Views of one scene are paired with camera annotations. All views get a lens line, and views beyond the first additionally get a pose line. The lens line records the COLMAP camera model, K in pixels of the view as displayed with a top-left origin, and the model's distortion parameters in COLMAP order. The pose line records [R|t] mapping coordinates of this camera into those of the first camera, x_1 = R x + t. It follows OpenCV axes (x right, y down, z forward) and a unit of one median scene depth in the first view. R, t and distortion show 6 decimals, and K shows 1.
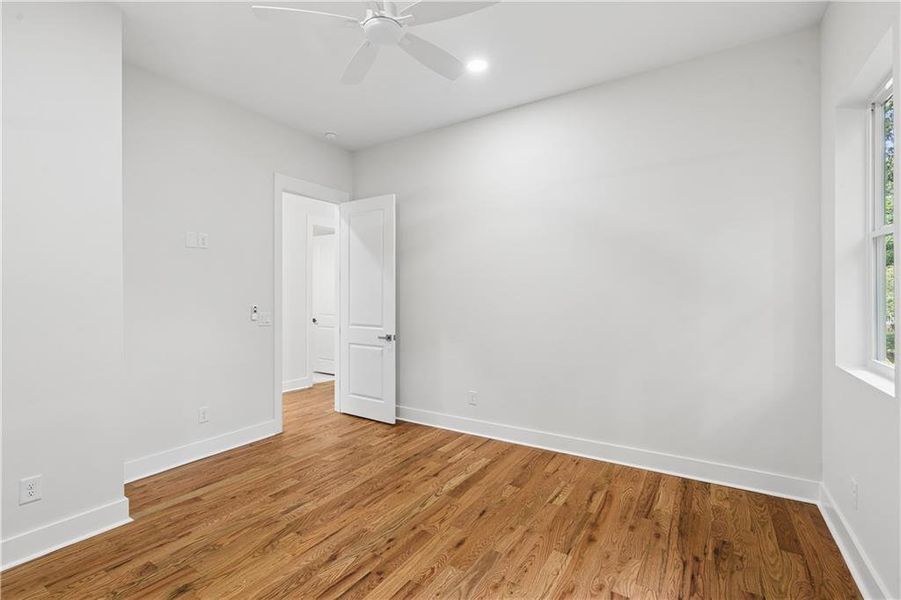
lens RADIAL K [[413.1, 0, 445.1], [0, 413.1, 293.8], [0, 0, 1]] dist [-0.002827, -0.000956]
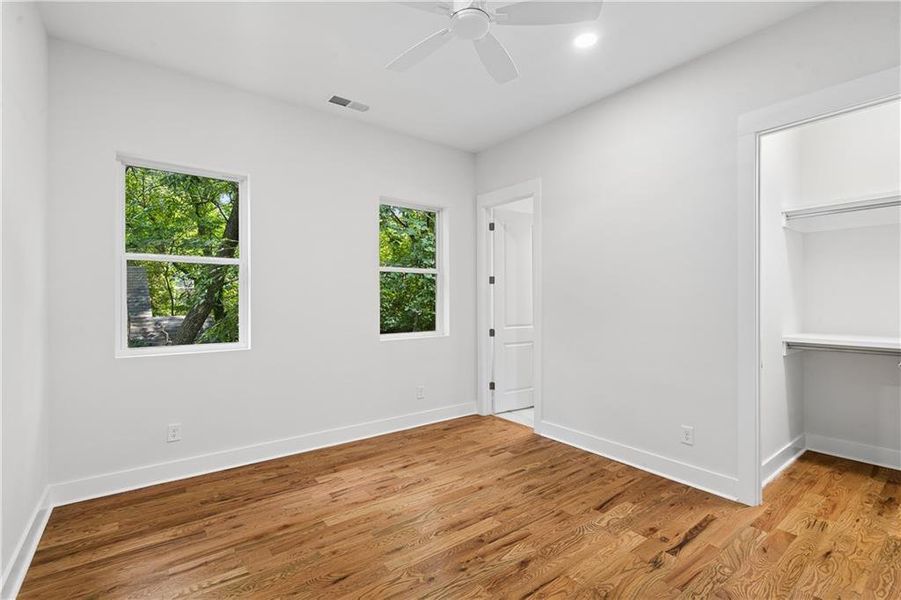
lens RADIAL K [[413.1, 0, 444.4], [0, 413.1, 300.1], [0, 0, 1]] dist [-0.002827, -0.000956]
pose [[-0.936858, 0.004886, 0.349677, -0.413748], [0.005022, 0.999987, -0.000518, 0.007721], [-0.349675, 0.001271, -0.936870, 1.866379]]
